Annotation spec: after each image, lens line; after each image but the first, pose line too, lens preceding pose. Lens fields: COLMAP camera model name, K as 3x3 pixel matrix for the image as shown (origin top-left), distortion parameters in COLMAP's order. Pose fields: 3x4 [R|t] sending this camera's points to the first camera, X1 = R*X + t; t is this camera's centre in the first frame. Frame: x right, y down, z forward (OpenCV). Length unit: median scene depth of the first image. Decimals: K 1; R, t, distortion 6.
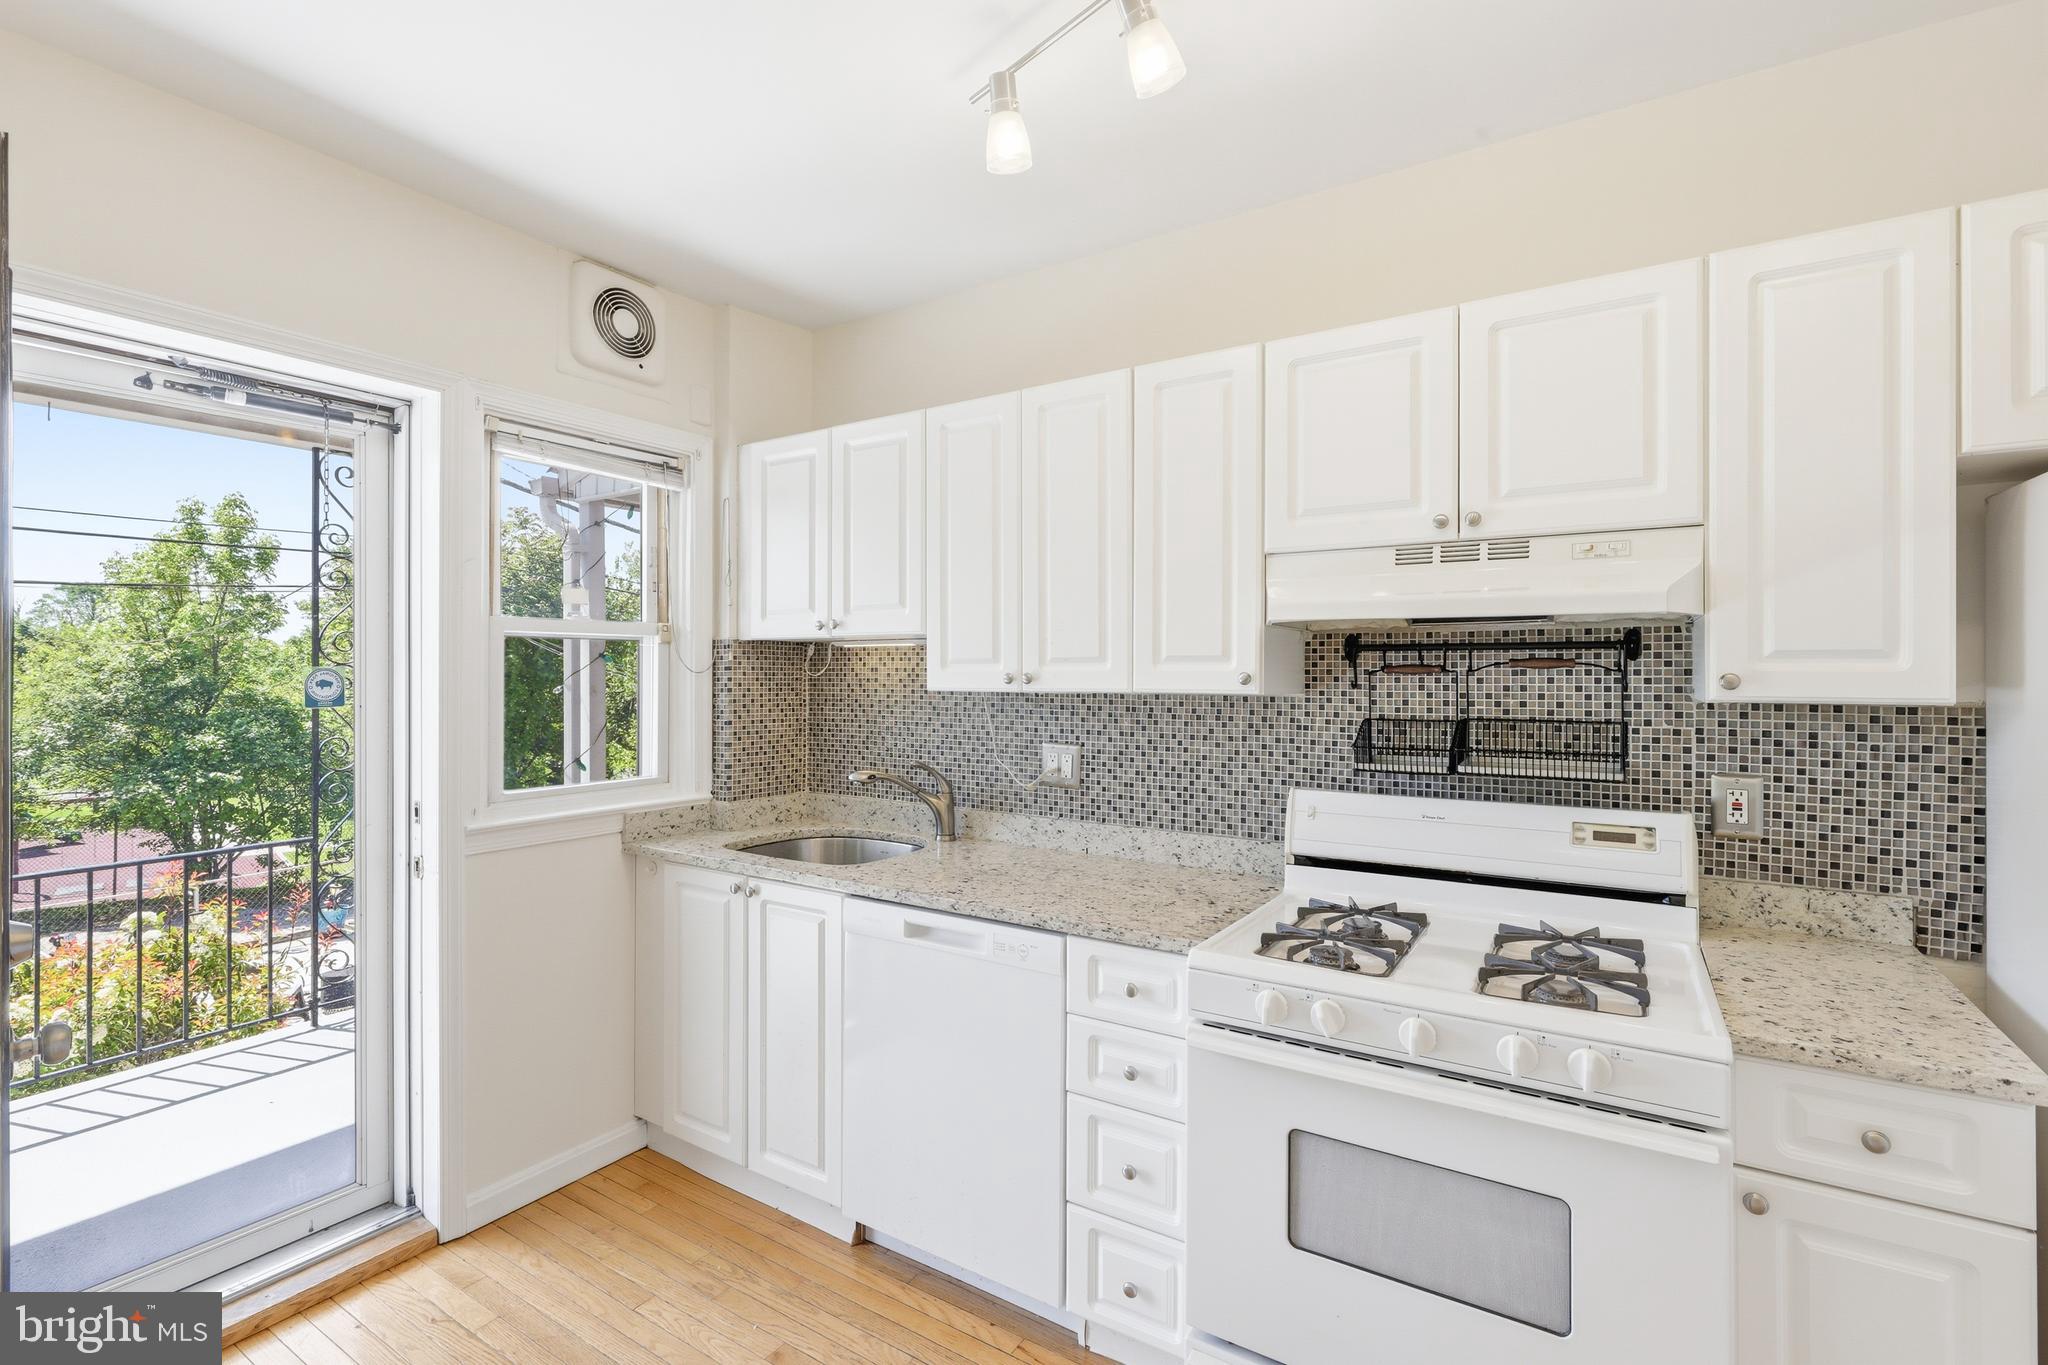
lens RADIAL K [[933.4, 0, 1016.3], [0, 933.4, 675.2], [0, 0, 1]] dist [-0.002376, 0.000043]
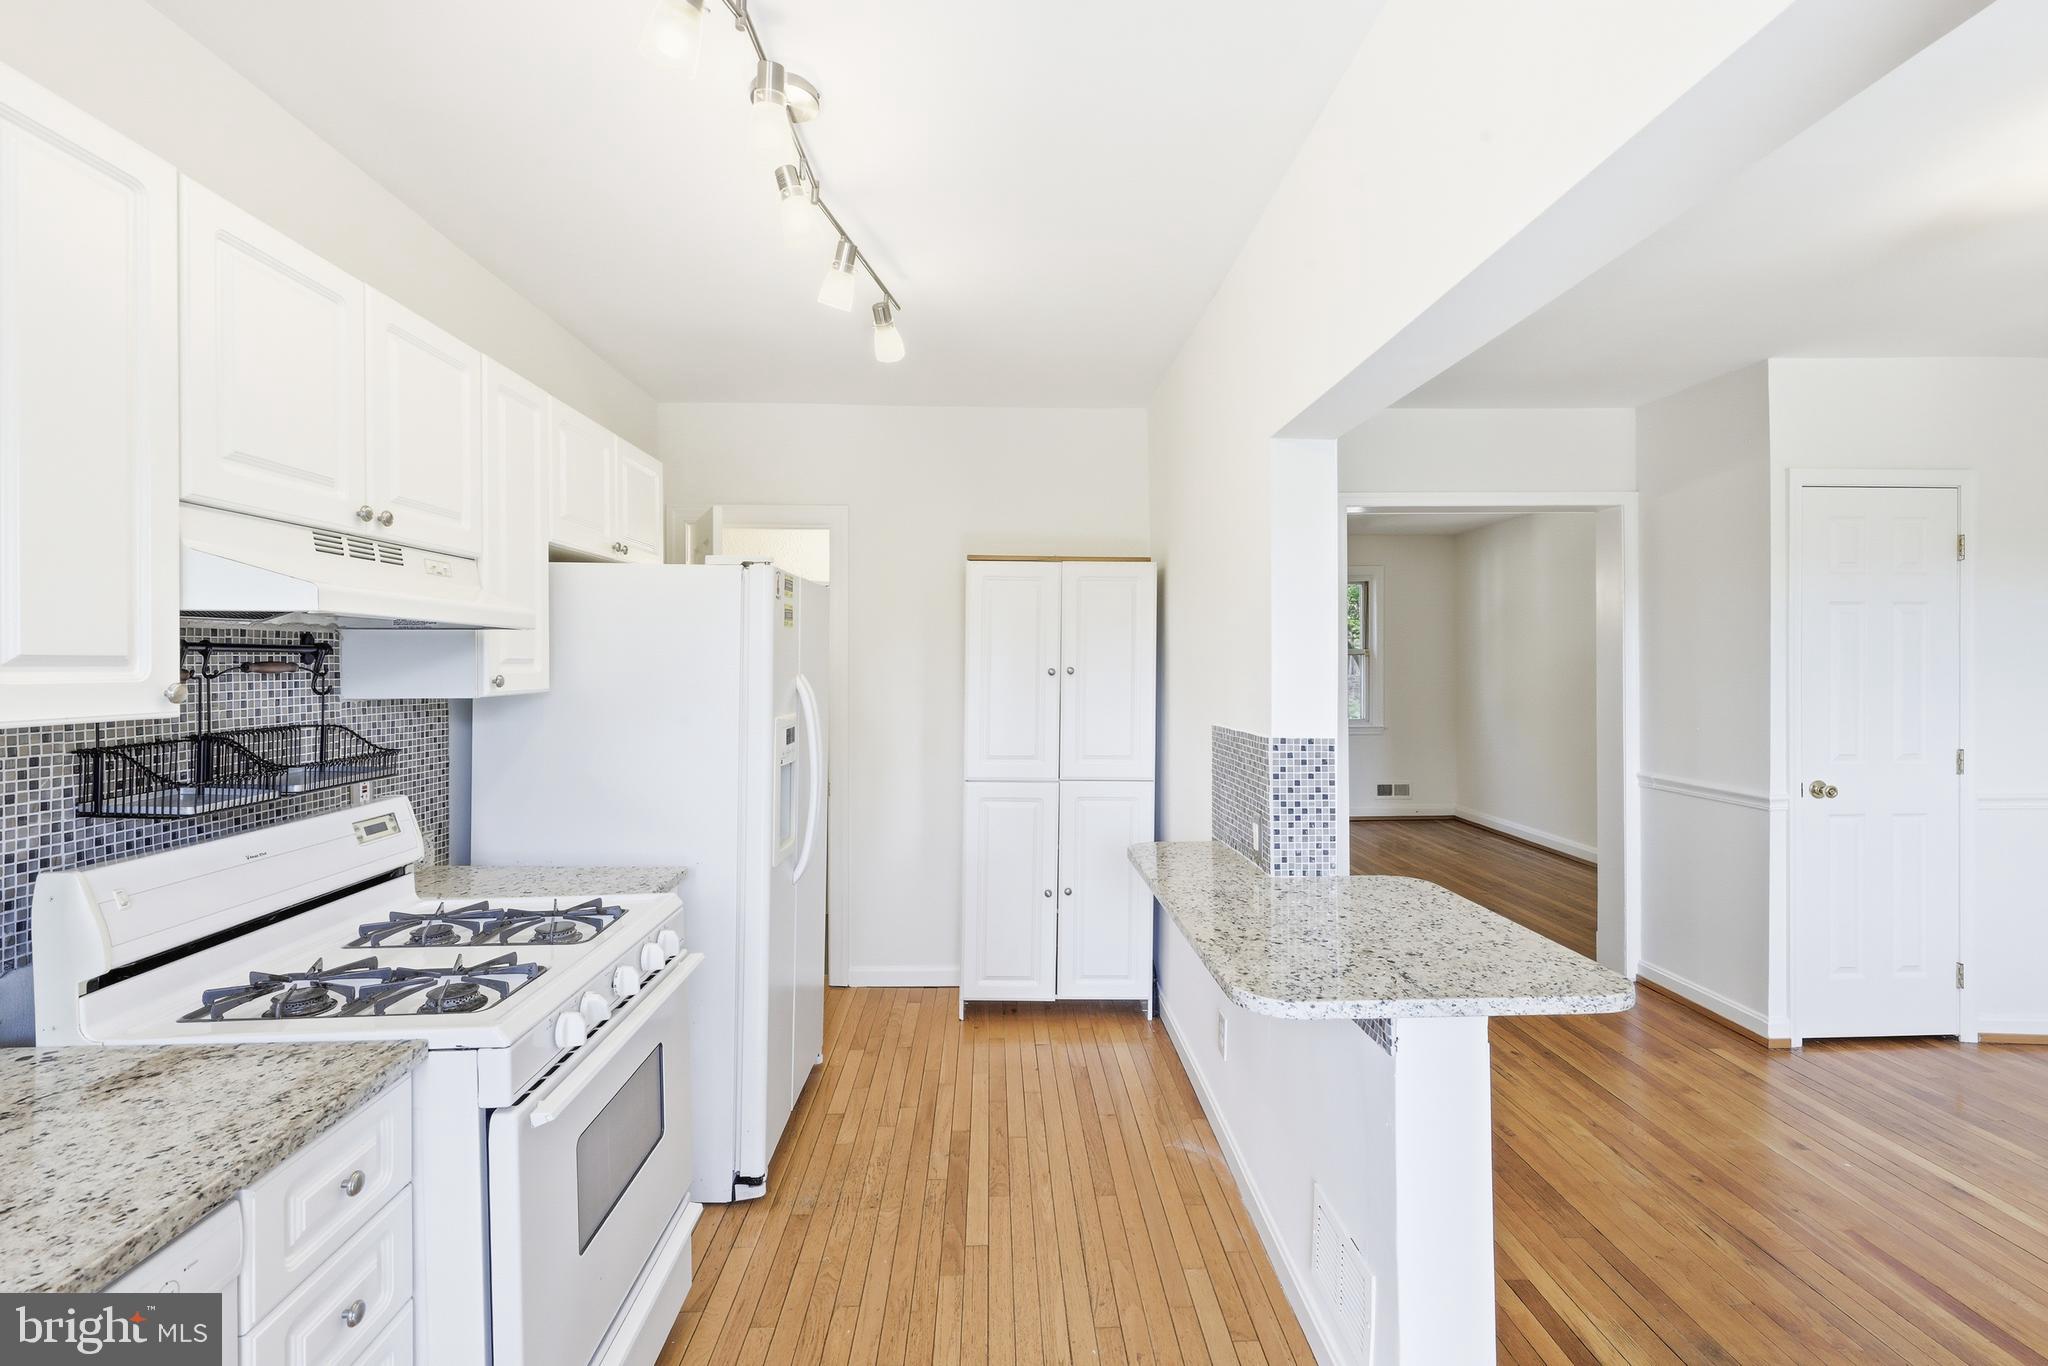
lens RADIAL K [[933.4, 0, 1016.3], [0, 933.4, 675.7], [0, 0, 1]] dist [-0.002376, 0.000043]
pose [[-0.570307, -0.010221, 0.821368, -0.441532], [0.007528, 0.999816, 0.017669, -0.010980], [-0.821397, 0.016260, -0.570125, 0.665912]]
